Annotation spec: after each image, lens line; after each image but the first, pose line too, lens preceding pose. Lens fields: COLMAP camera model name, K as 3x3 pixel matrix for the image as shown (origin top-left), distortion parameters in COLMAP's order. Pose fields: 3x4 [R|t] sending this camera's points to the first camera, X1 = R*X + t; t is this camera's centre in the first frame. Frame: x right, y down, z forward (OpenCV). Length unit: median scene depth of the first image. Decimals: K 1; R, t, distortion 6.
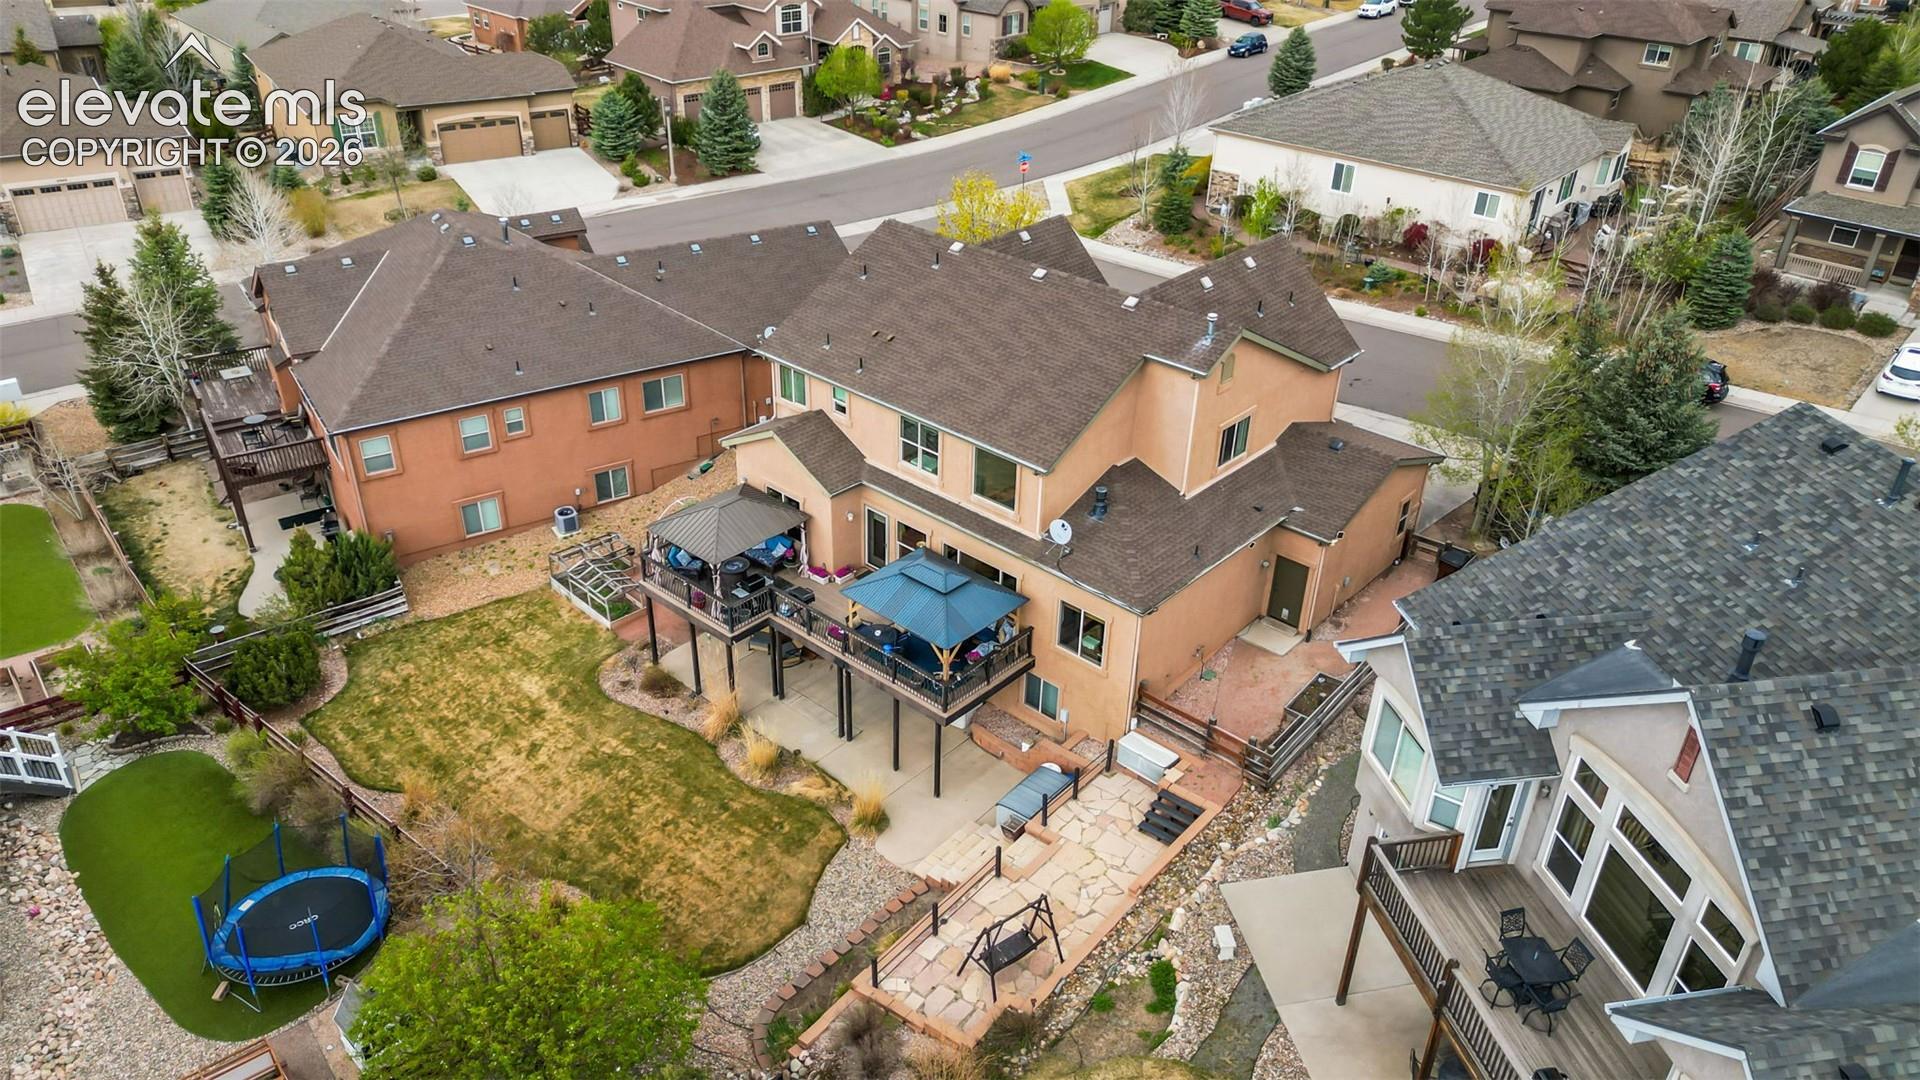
lens RADIAL K [[1347.0, 0, 952.5], [0, 1347.0, 540.6], [0, 0, 1]] dist [0.082196, -0.033899]
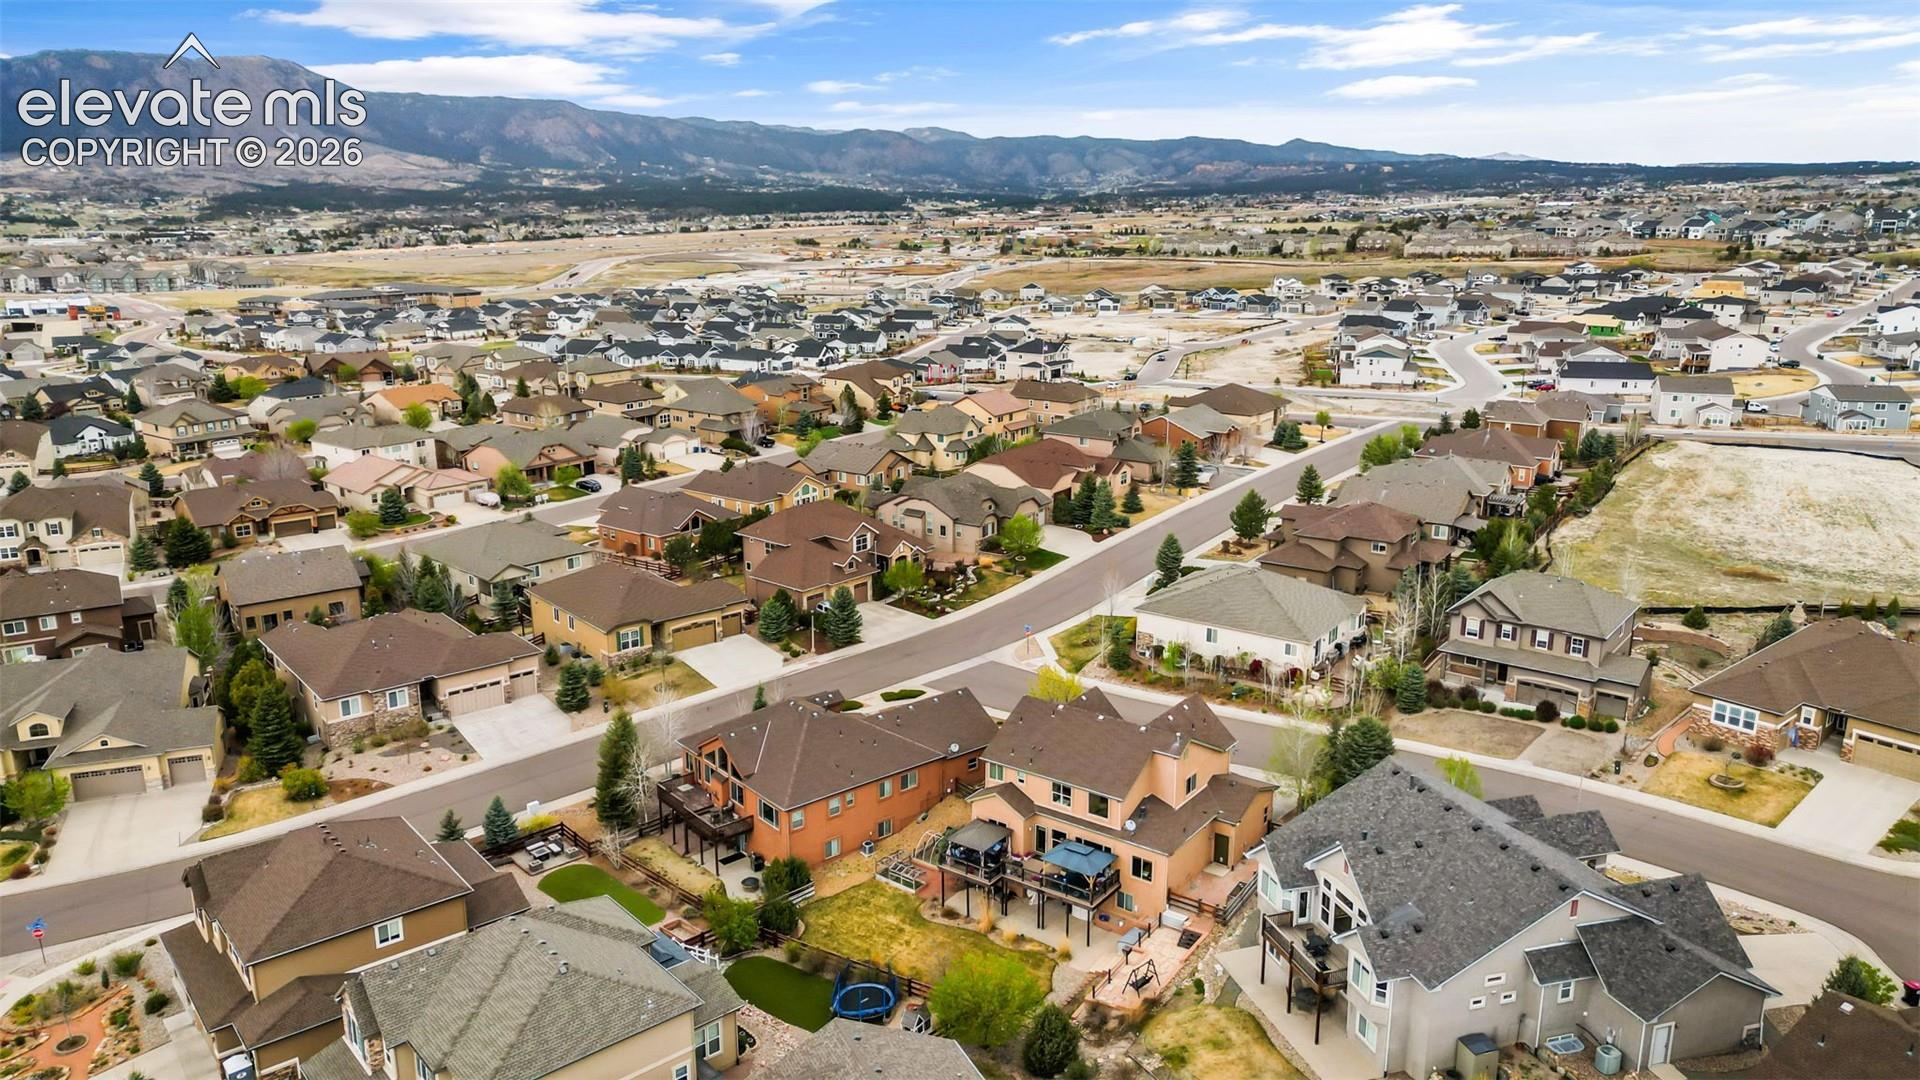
lens RADIAL K [[1347.0, 0, 971.8], [0, 1347.0, 530.3], [0, 0, 1]] dist [0.082196, -0.033899]
pose [[0.992983, -0.048428, 0.107890, -0.374805], [0.076479, 0.958826, -0.273504, 0.109684], [-0.090203, 0.279836, 0.955801, -1.246985]]
